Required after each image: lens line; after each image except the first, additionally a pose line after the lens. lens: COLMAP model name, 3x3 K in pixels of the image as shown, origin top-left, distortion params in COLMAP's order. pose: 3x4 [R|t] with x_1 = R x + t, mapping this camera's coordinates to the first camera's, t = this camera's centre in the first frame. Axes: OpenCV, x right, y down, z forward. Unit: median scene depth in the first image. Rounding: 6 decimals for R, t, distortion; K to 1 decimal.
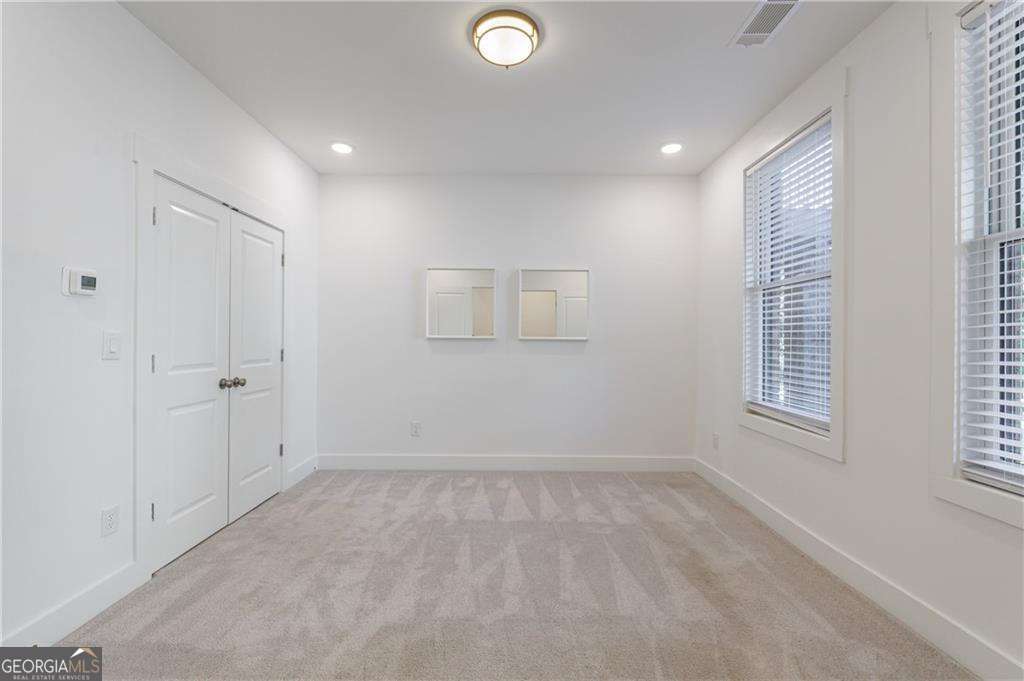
lens RADIAL K [[417.4, 0, 512.0], [0, 417.4, 340.5], [0, 0, 1]] dist [0.000885, -0.000228]
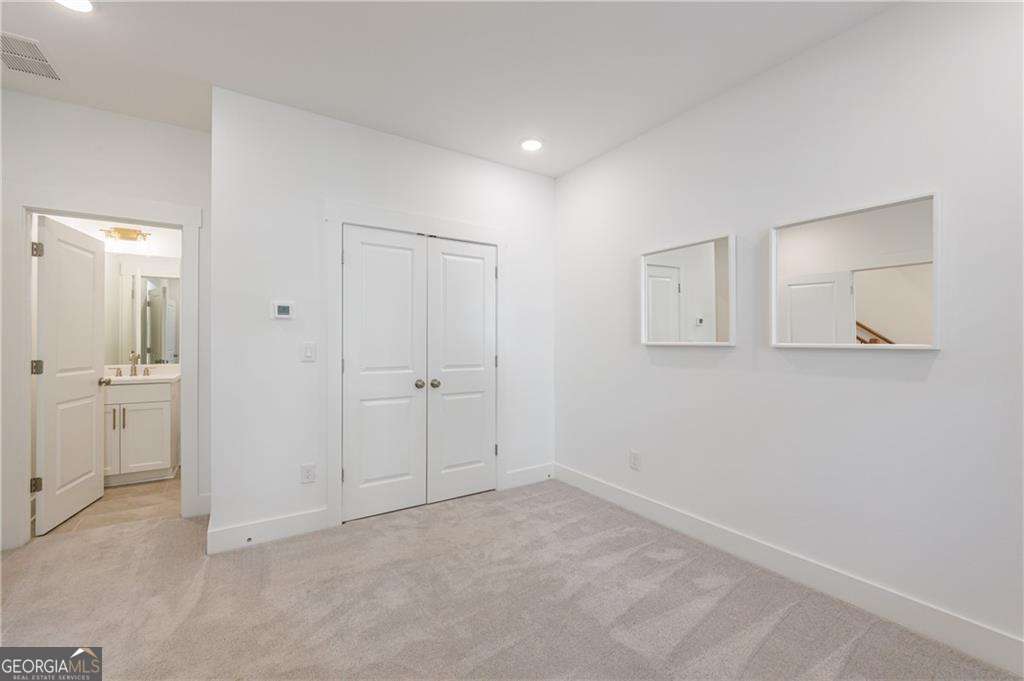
lens RADIAL K [[417.4, 0, 512.0], [0, 417.4, 340.5], [0, 0, 1]] dist [0.000885, -0.000228]
pose [[0.558969, -0.007636, -0.829154, 0.374375], [-0.000803, 0.999952, -0.009750, -0.008324], [0.829188, 0.006116, 0.558936, 0.459610]]
